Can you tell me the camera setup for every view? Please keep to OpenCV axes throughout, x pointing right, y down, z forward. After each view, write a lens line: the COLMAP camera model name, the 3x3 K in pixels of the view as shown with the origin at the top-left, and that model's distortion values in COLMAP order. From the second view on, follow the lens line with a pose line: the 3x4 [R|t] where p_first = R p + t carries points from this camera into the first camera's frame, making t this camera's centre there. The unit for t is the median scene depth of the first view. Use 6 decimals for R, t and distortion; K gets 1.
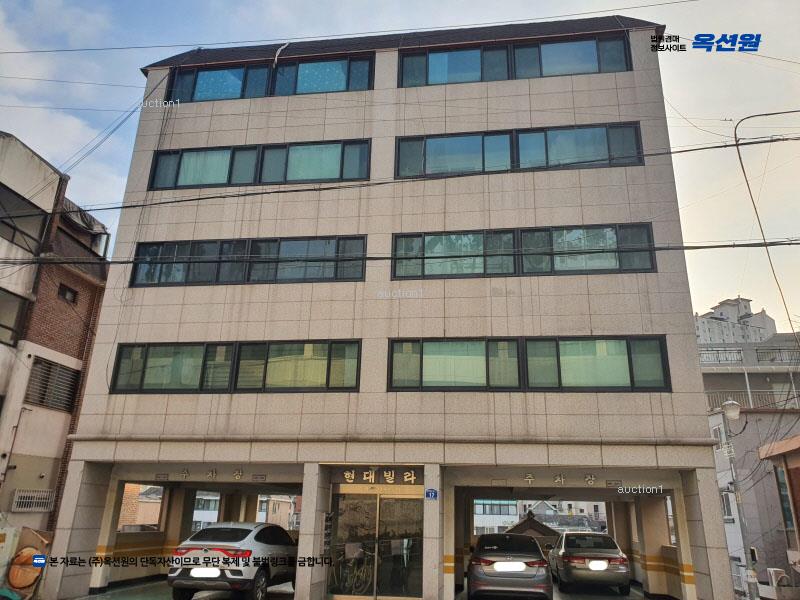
lens RADIAL K [[617.8, 0, 400.0], [0, 617.8, 300.0], [0, 0, 1]] dist [0.005654, 0.009497]
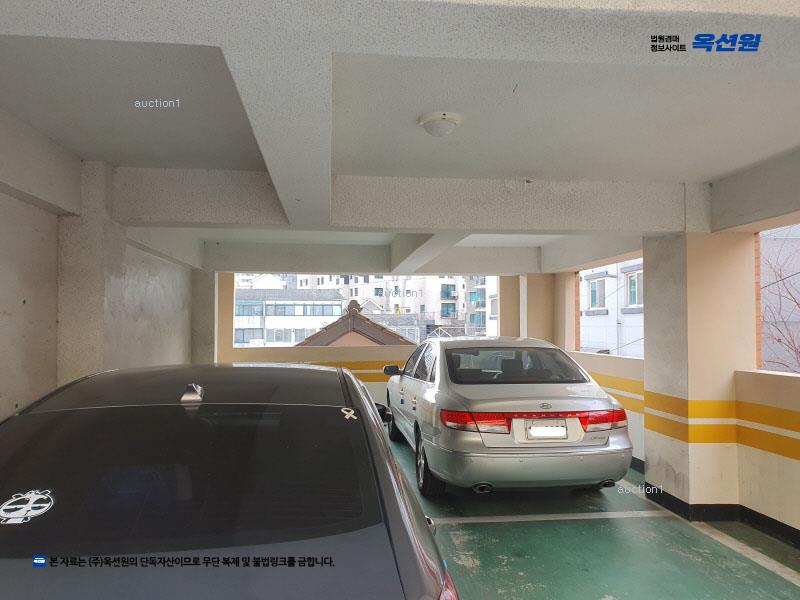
lens RADIAL K [[617.8, 0, 400.0], [0, 617.8, 300.0], [0, 0, 1]] dist [0.005654, 0.009497]
pose [[0.964495, -0.019966, 0.263345, 0.167470], [-0.060094, 0.954390, 0.292452, 0.279325], [-0.257173, -0.297894, 0.919305, 0.764079]]
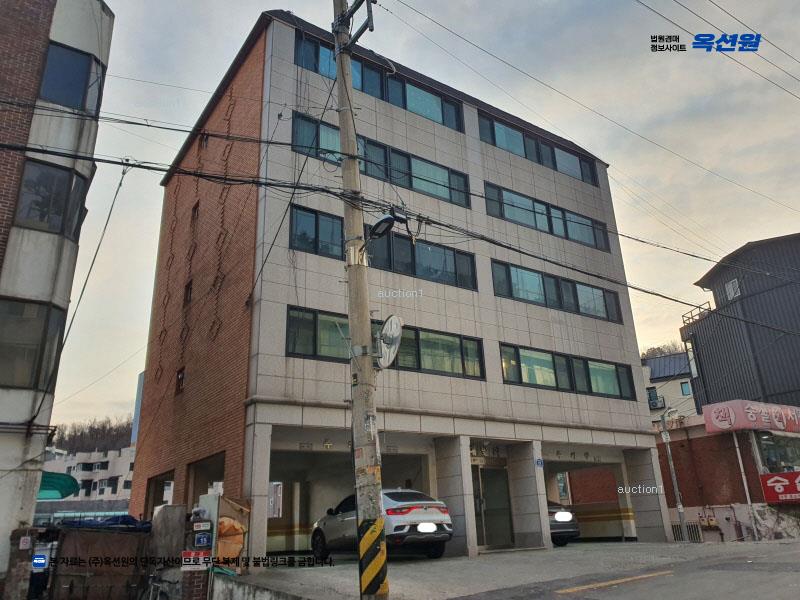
lens RADIAL K [[617.8, 0, 400.0], [0, 617.8, 300.0], [0, 0, 1]] dist [0.005654, 0.009497]
pose [[0.738135, 0.186305, 0.648418, -0.956991], [-0.173025, 0.981245, -0.084968, 0.115298], [-0.652088, -0.049475, 0.756527, 0.169786]]
